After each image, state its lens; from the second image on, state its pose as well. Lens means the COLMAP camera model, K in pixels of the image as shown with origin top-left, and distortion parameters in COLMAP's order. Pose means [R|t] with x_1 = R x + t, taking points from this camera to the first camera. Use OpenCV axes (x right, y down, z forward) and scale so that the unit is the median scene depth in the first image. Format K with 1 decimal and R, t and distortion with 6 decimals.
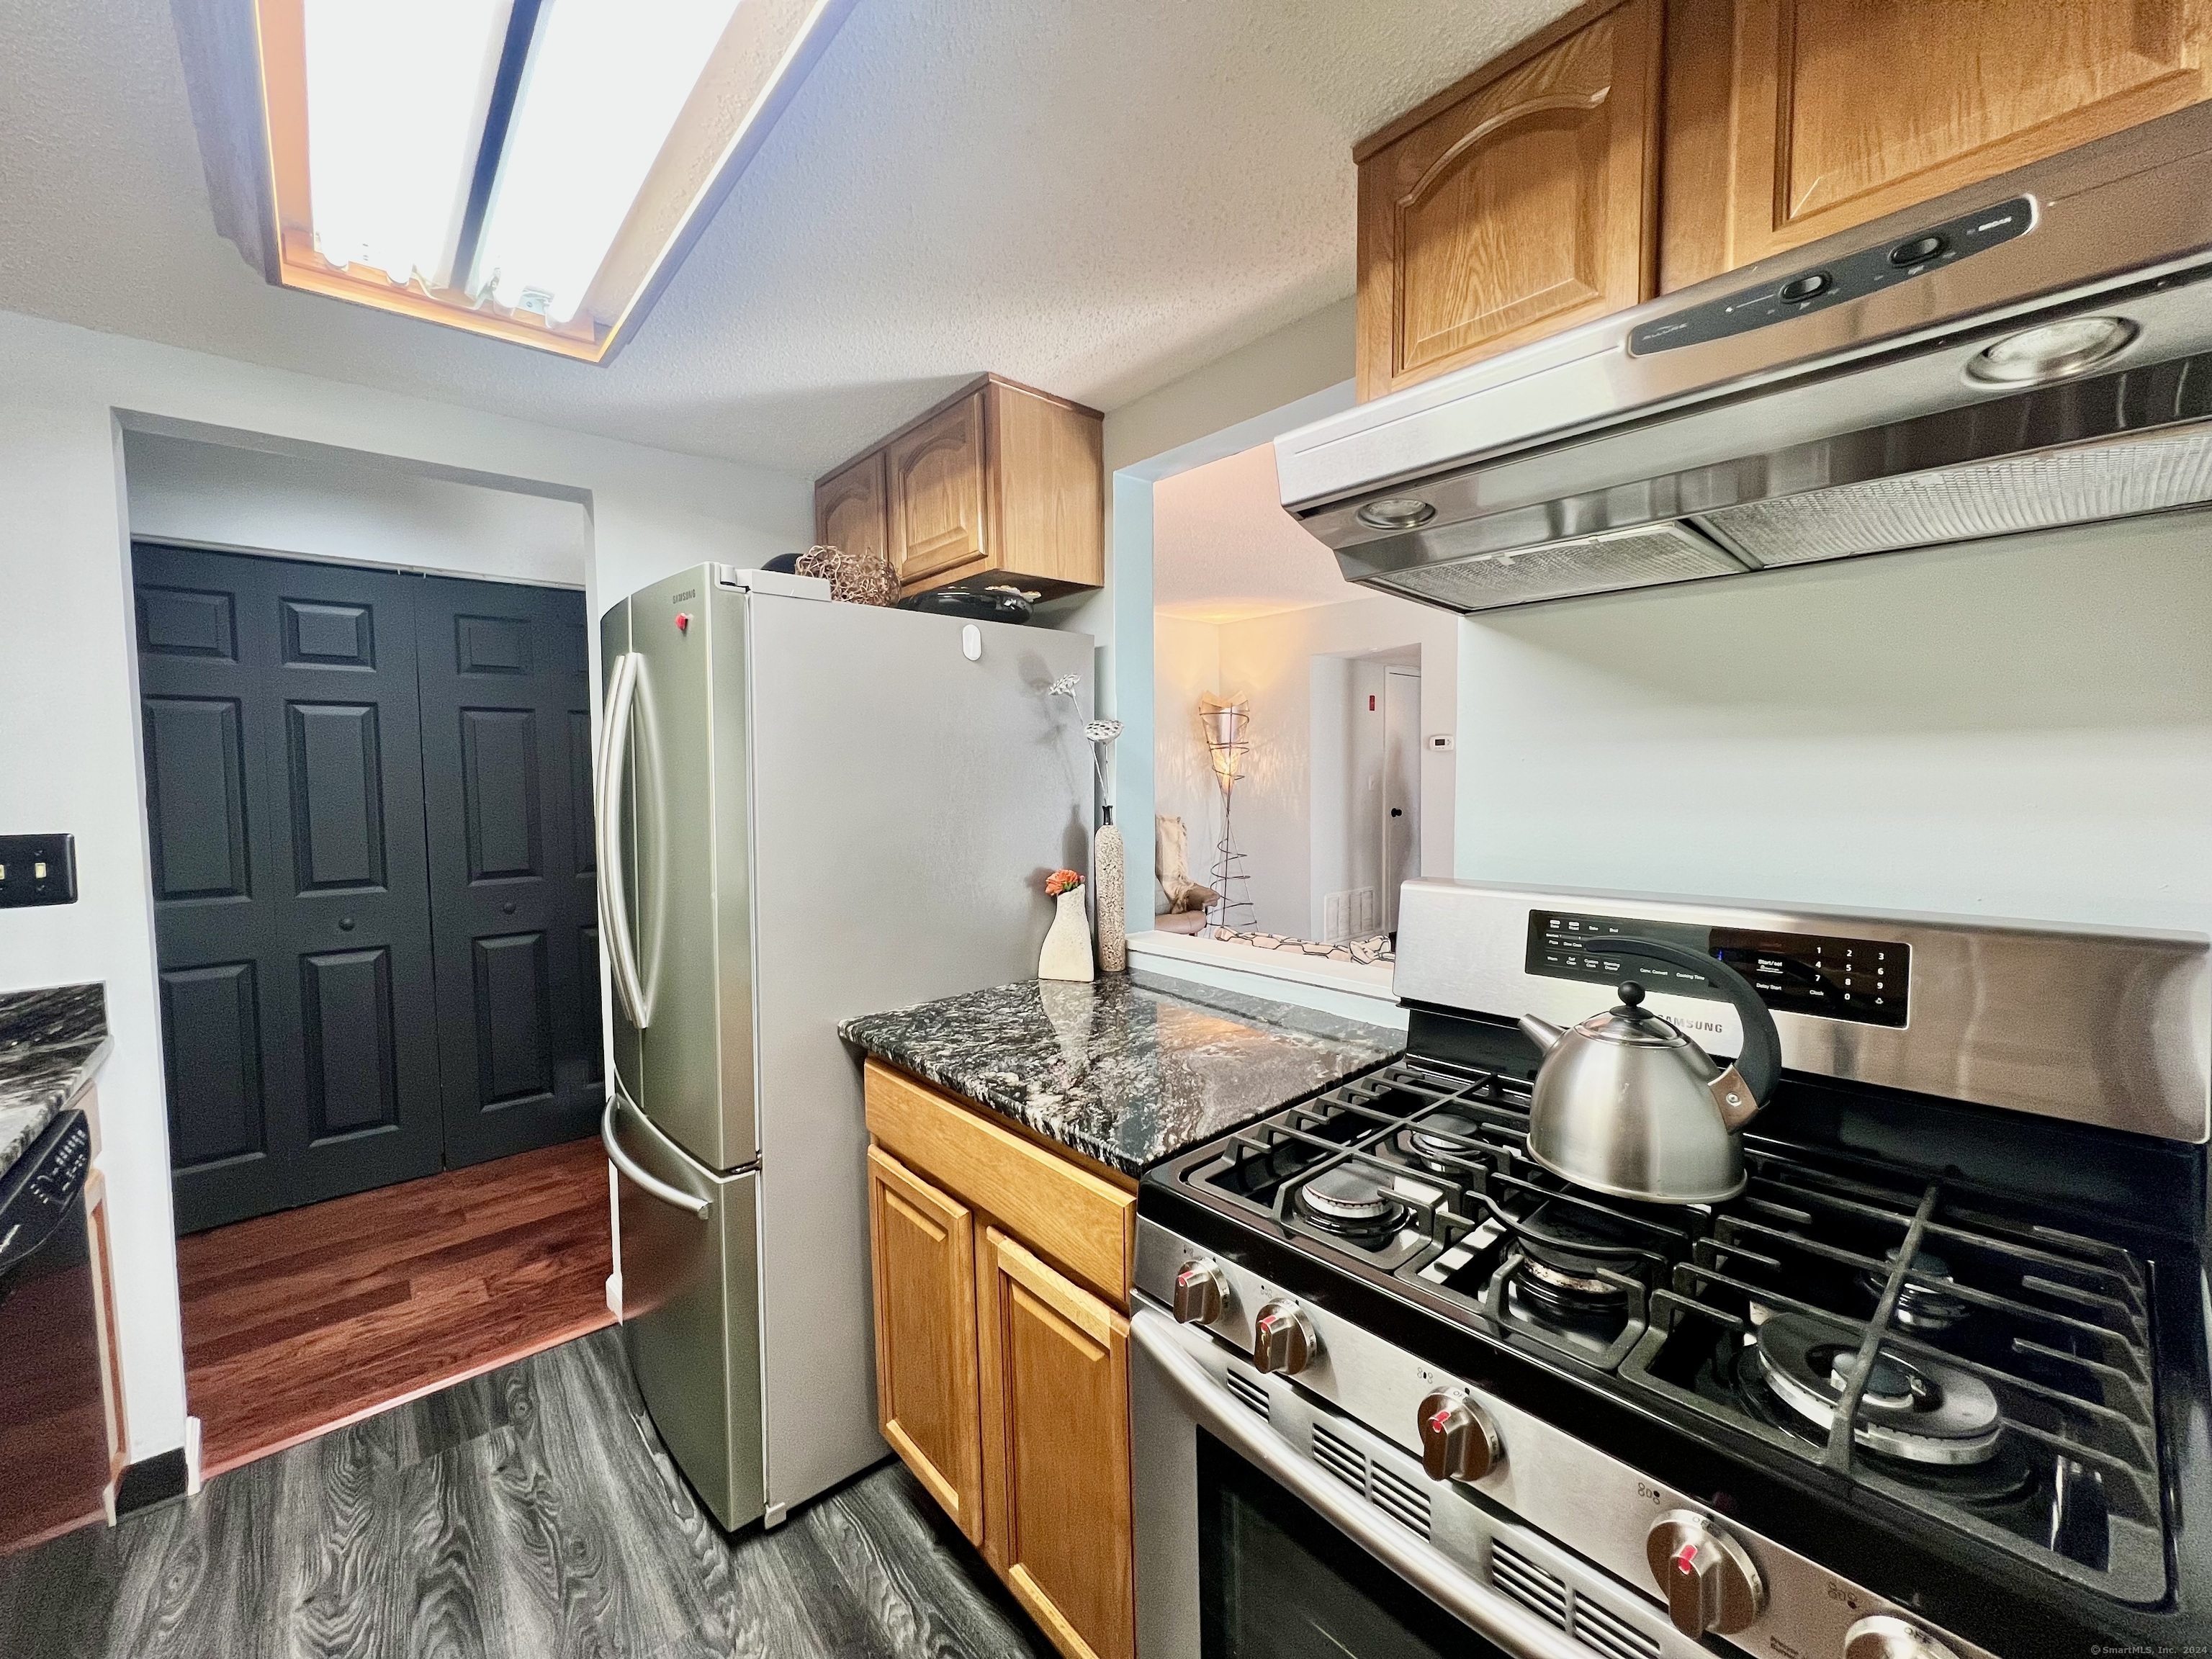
lens RADIAL K [[886.7, 0, 1101.3], [0, 886.7, 822.6], [0, 0, 1]] dist [-0.000741, 0.000047]
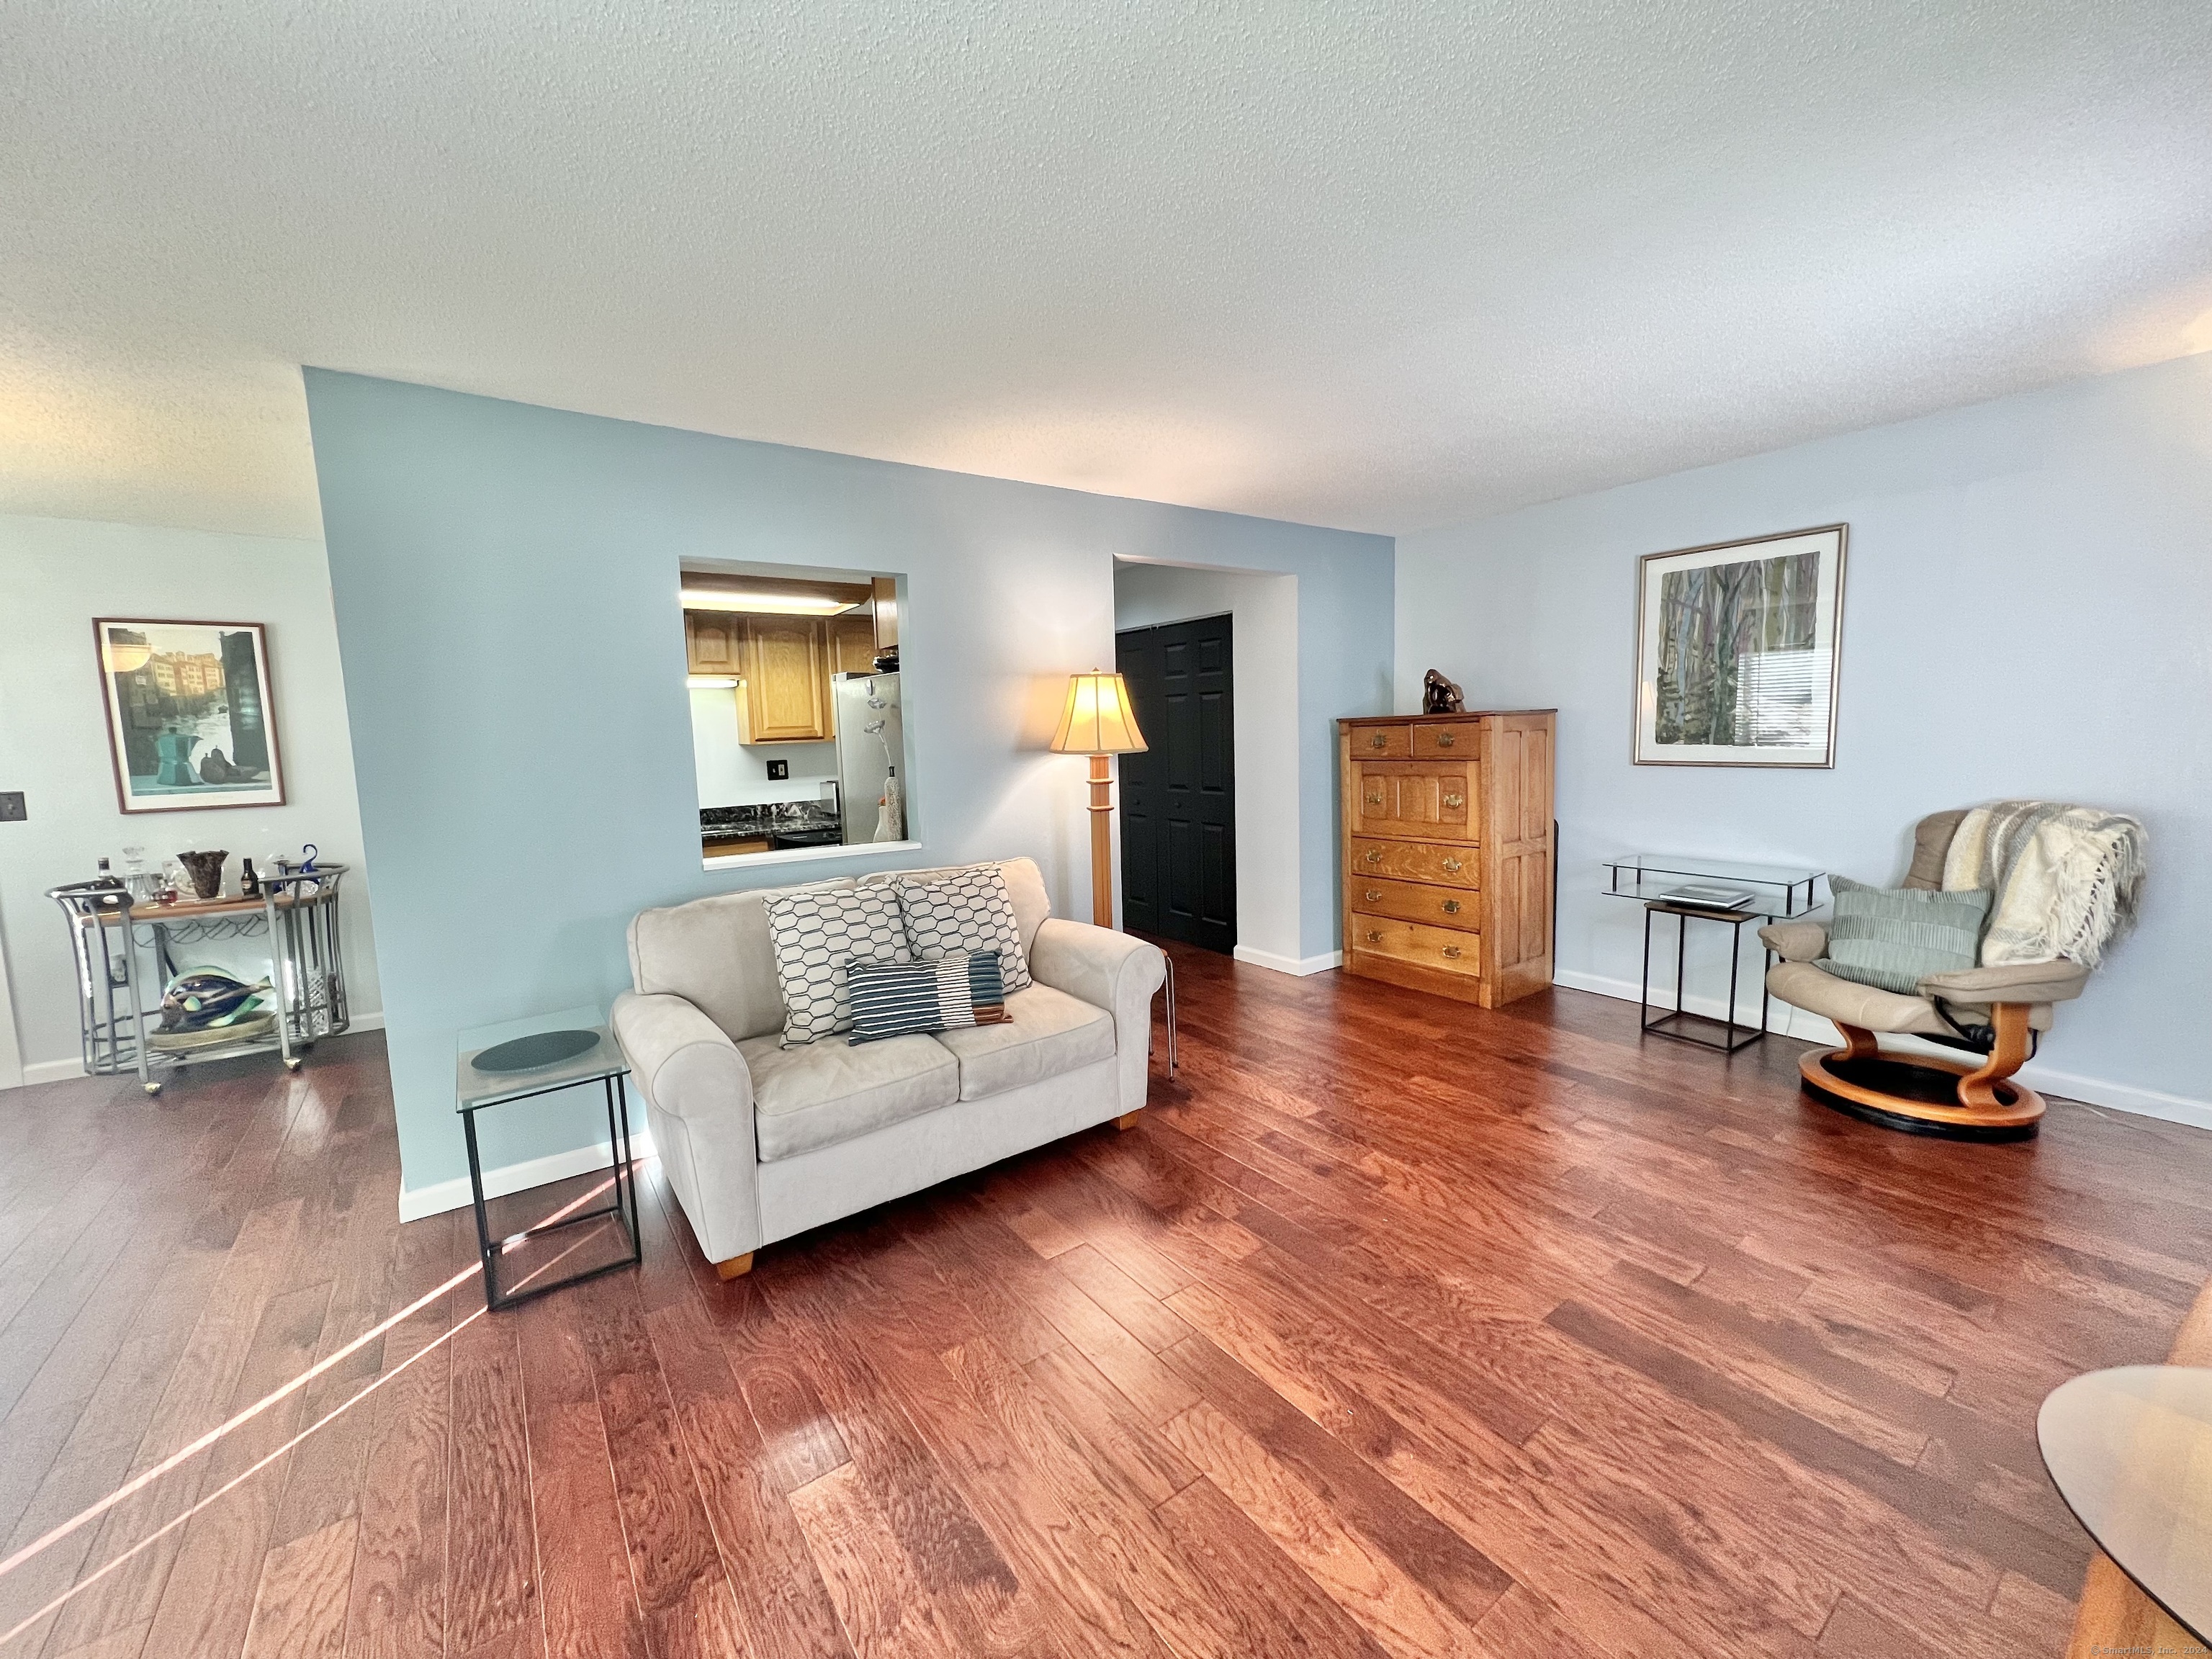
lens RADIAL K [[896.2, 0, 1120.8], [0, 896.2, 817.7], [0, 0, 1]] dist [-0.000977, -0.000140]
pose [[-0.103019, 0.114743, -0.988039, 2.073621], [-0.026161, 0.992668, 0.118008, -0.166619], [0.994335, 0.038005, -0.099262, 1.917077]]
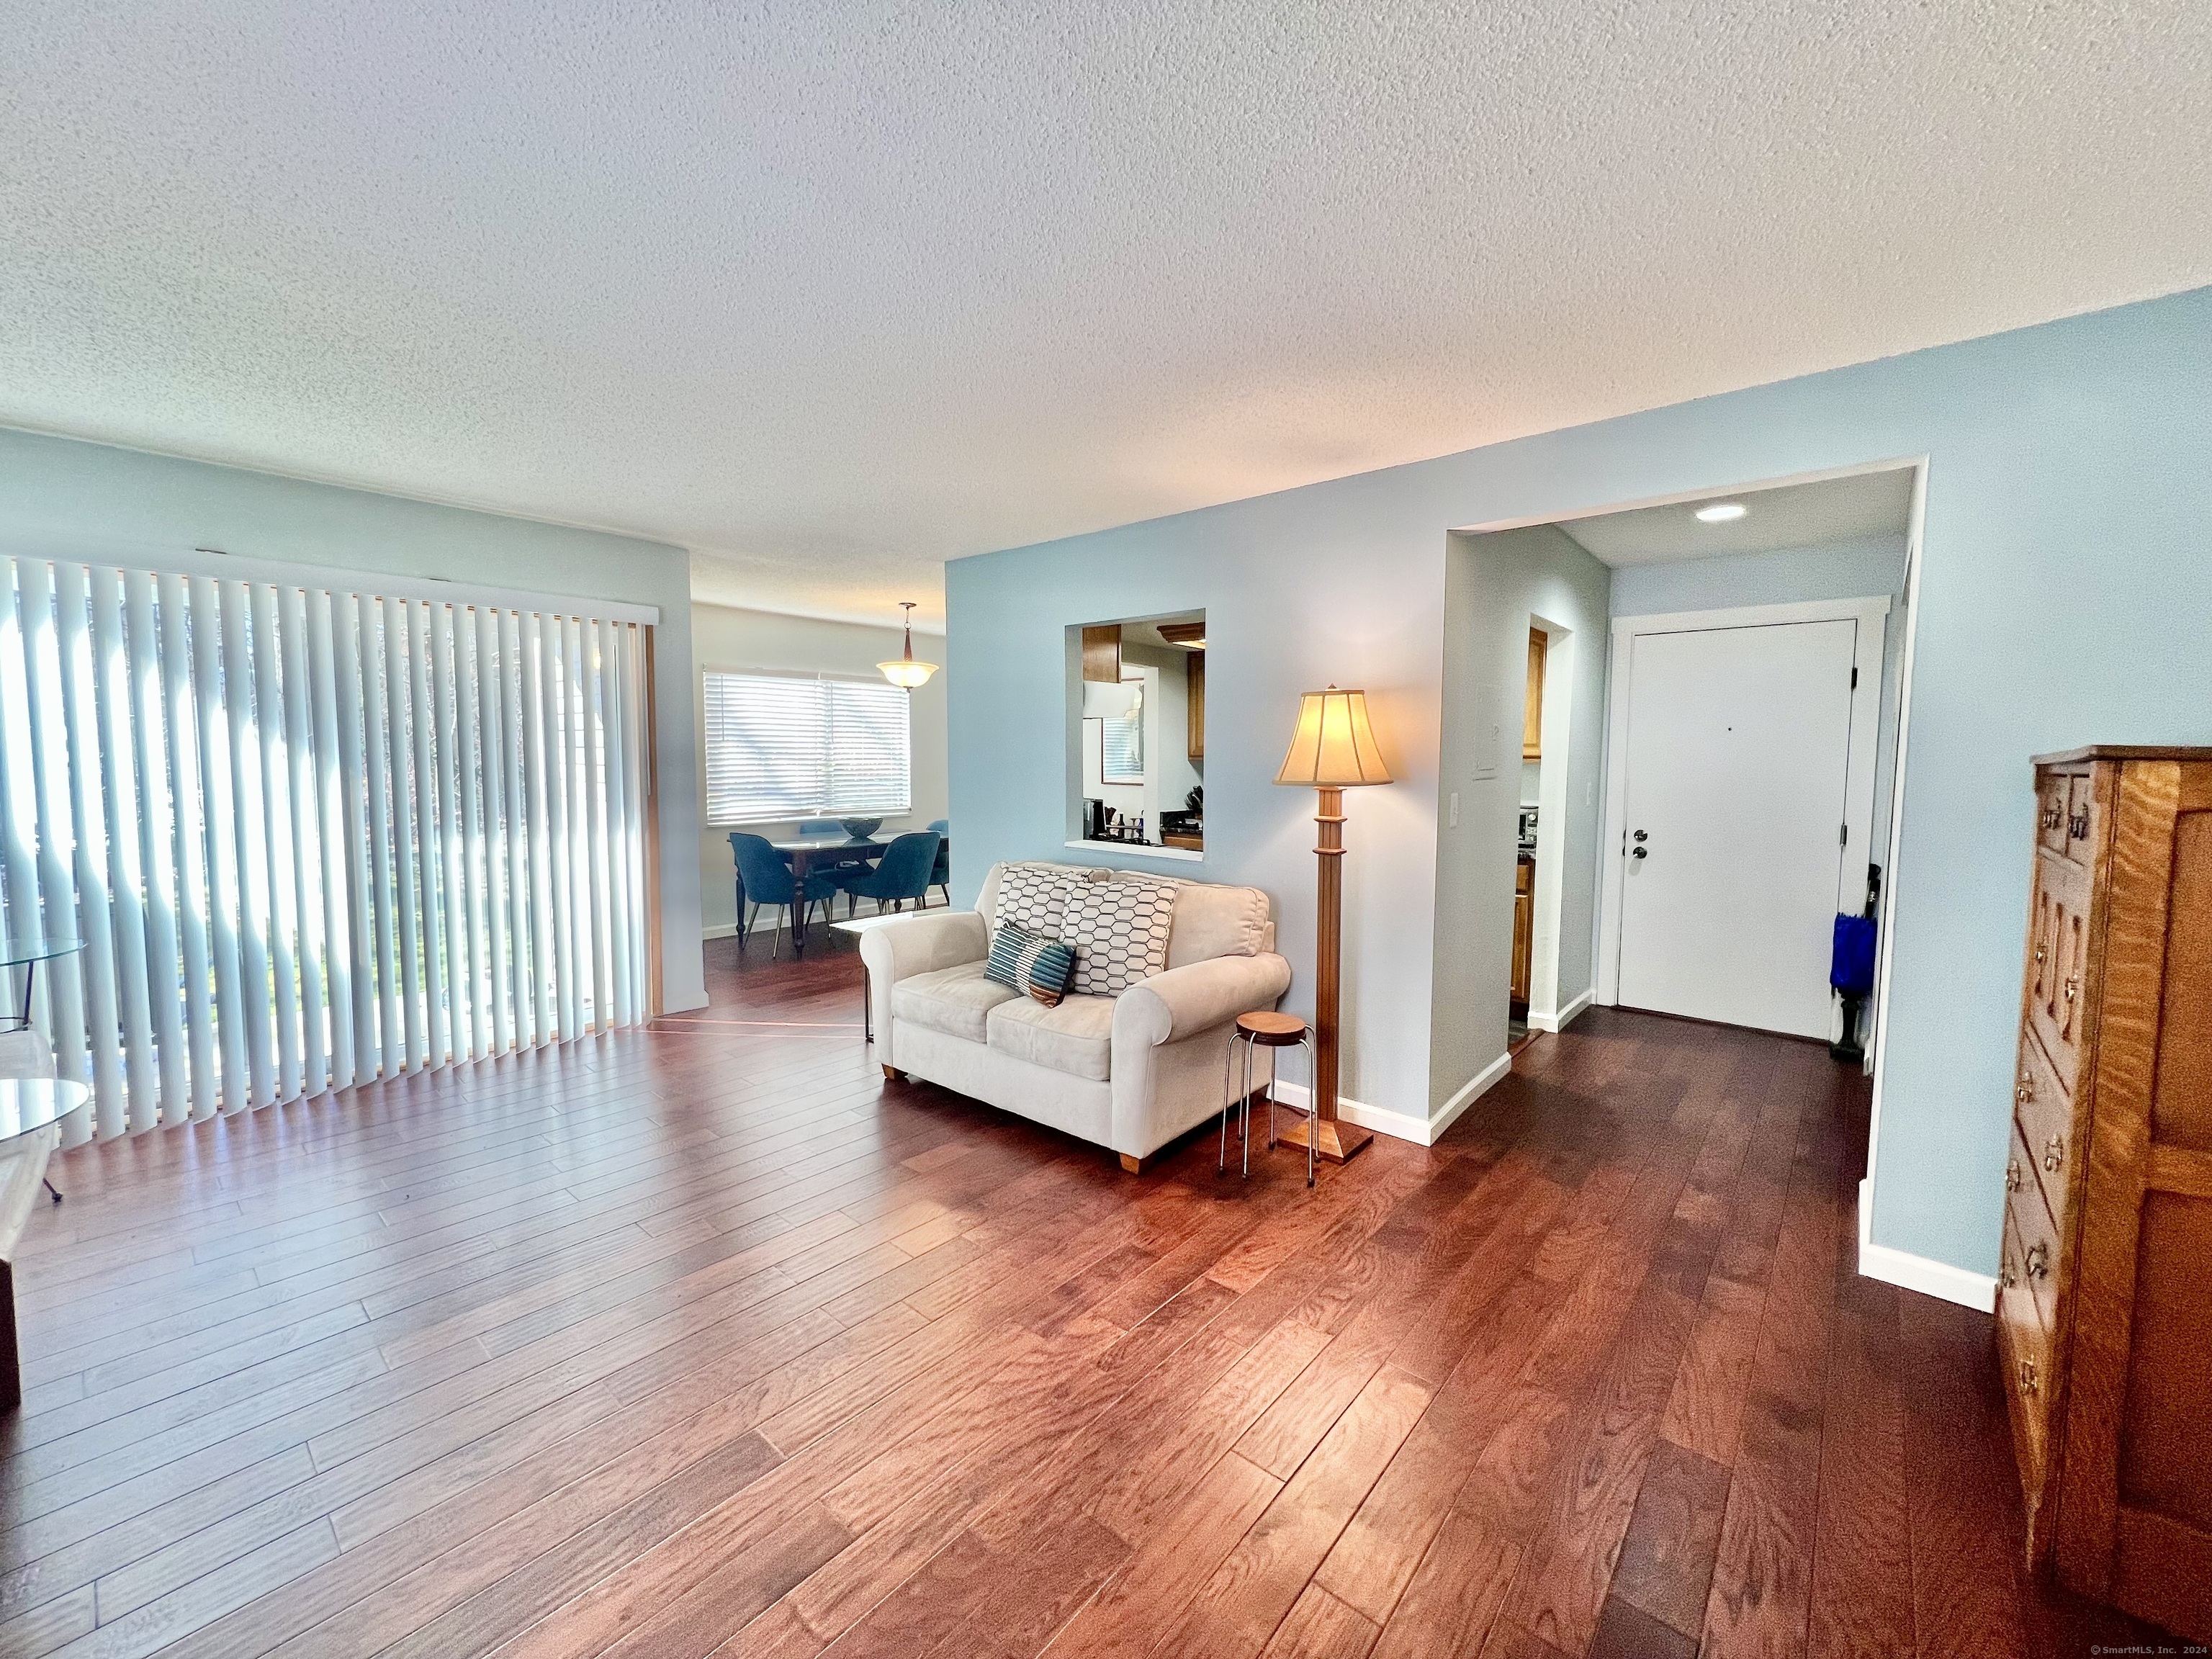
lens RADIAL K [[895.3, 0, 1077.4], [0, 895.3, 816.0], [0, 0, 1]] dist [-0.001543, -0.000243]
pose [[-0.995381, 0.011953, -0.095255, 0.580781], [-0.000316, 0.991806, 0.127752, -0.235339], [0.096001, 0.127192, -0.987221, 3.419854]]
